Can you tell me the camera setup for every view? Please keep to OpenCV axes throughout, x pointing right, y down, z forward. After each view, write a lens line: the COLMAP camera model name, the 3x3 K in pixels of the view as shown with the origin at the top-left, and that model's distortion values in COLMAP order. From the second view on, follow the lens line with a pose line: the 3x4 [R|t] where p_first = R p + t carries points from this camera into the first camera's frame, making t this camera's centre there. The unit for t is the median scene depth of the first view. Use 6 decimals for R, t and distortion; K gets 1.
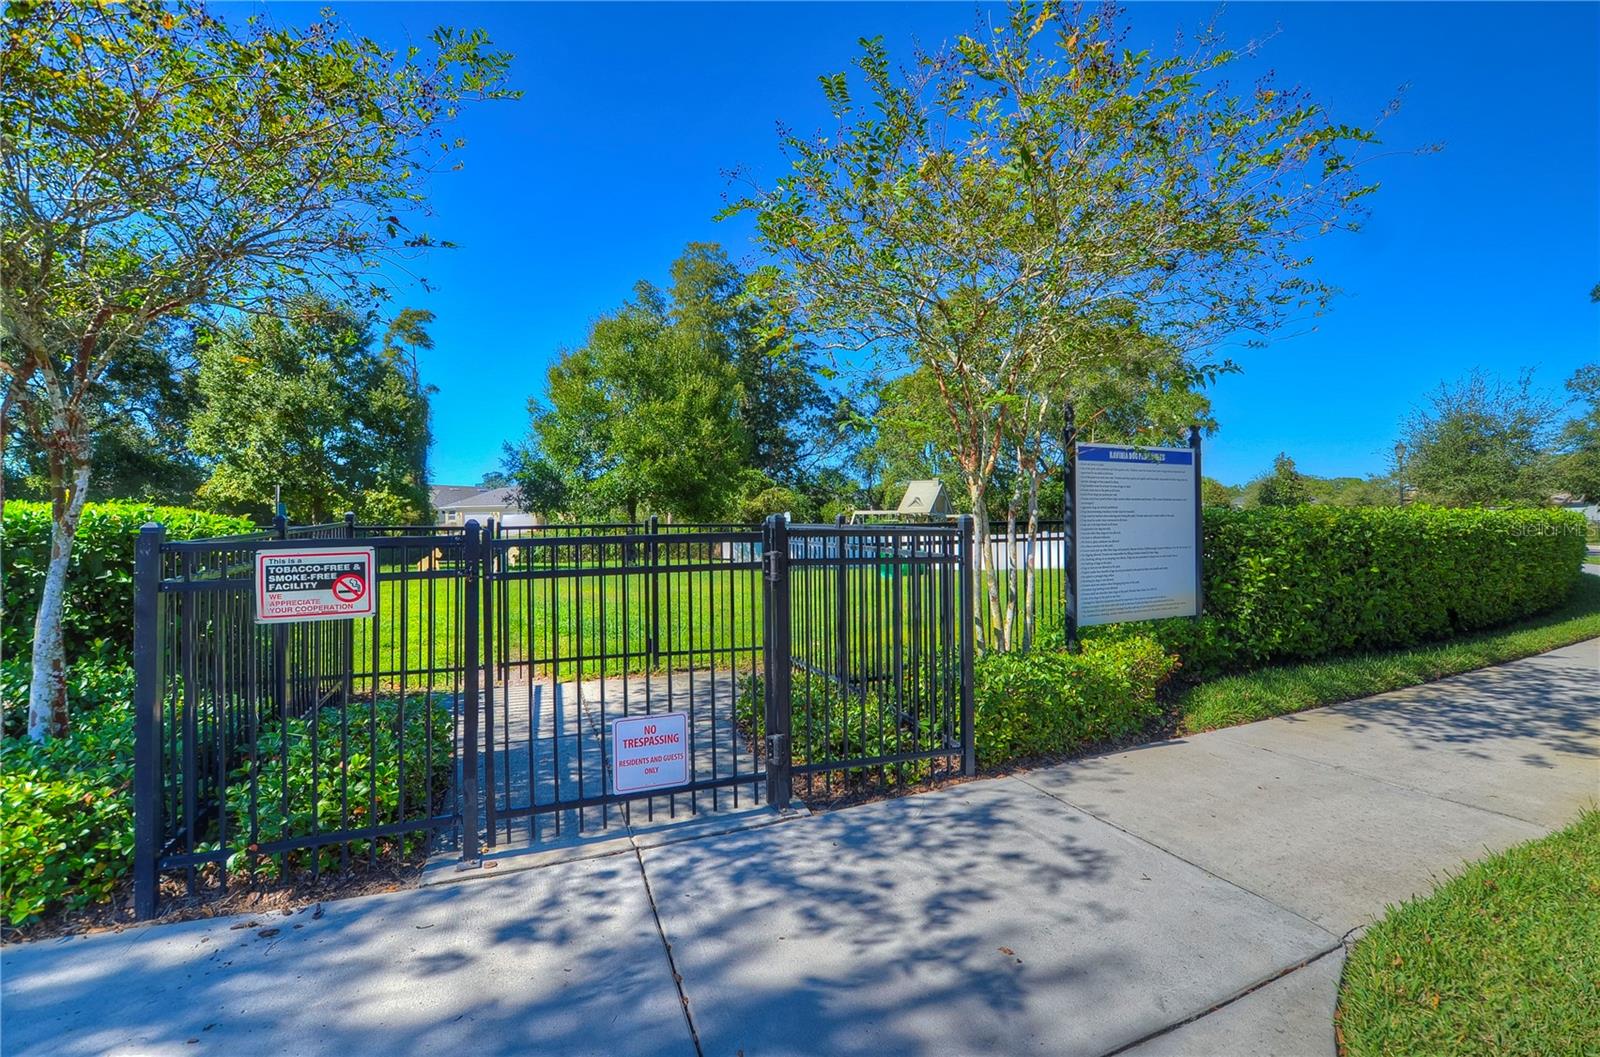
lens RADIAL K [[729.0, 0, 800.2], [0, 729.0, 515.0], [0, 0, 1]] dist [0.001264, -0.000635]
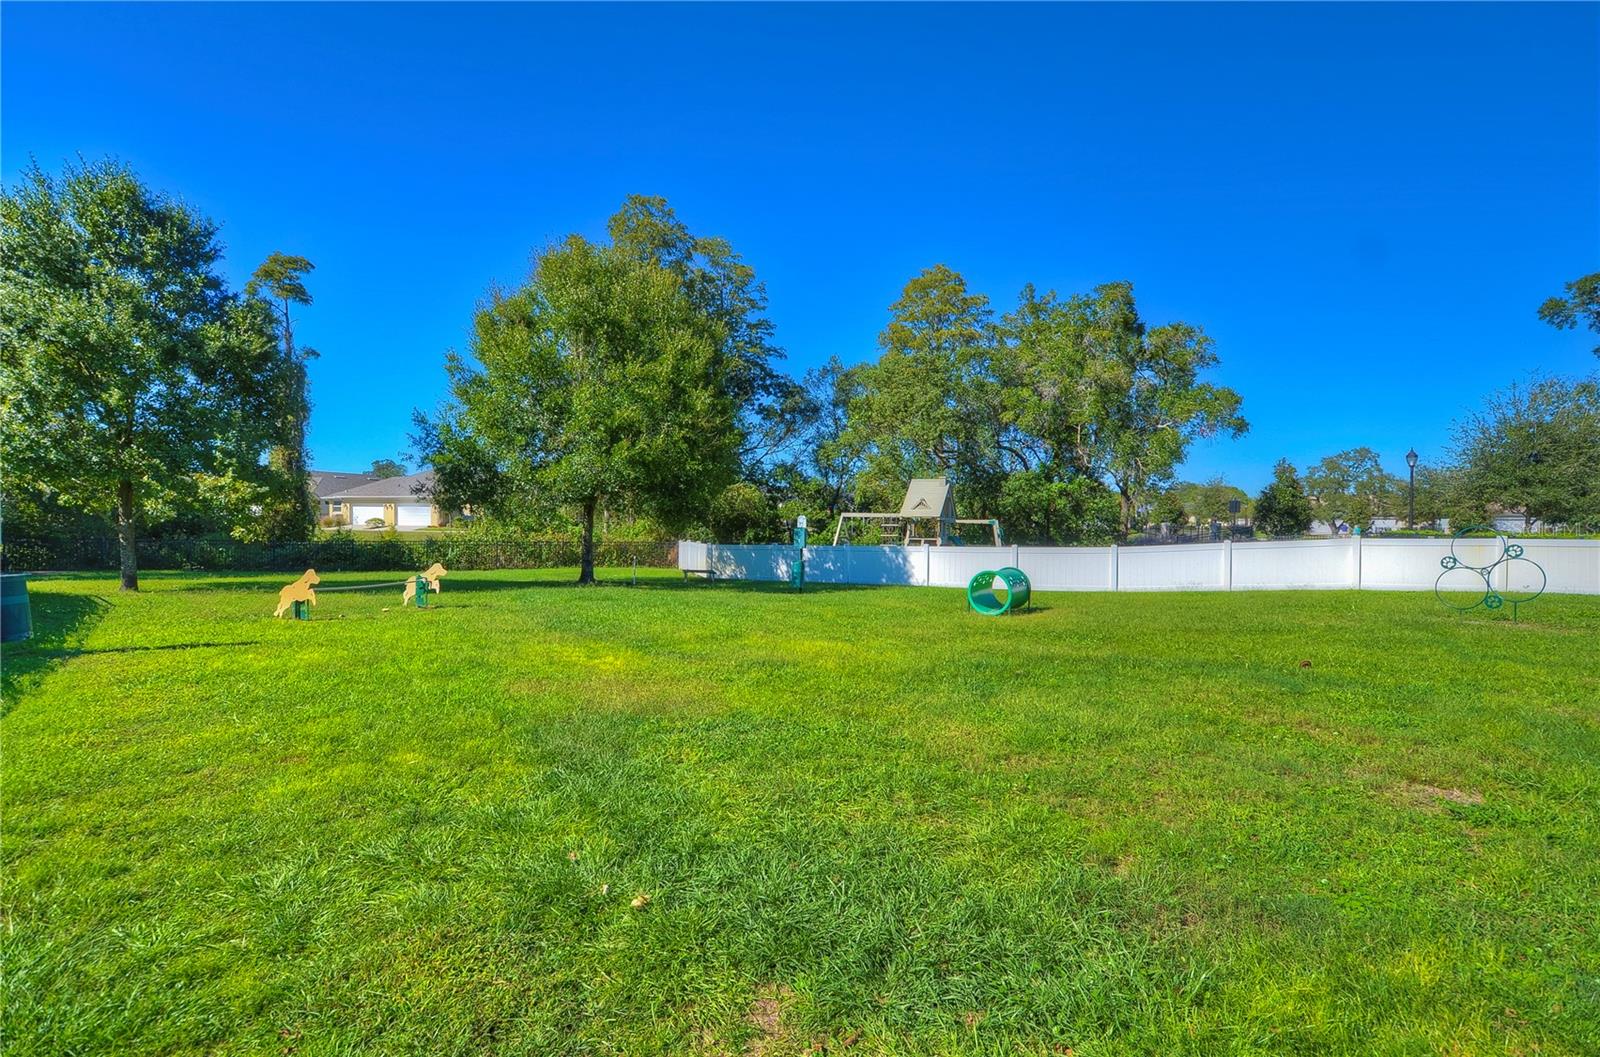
lens RADIAL K [[729.0, 0, 800.3], [0, 729.0, 541.4], [0, 0, 1]] dist [0.001264, -0.000635]
pose [[0.992658, 0.013556, 0.120194, -0.113329], [-0.018319, 0.999086, 0.038613, -0.006519], [-0.119560, -0.040531, 0.991999, 0.236222]]
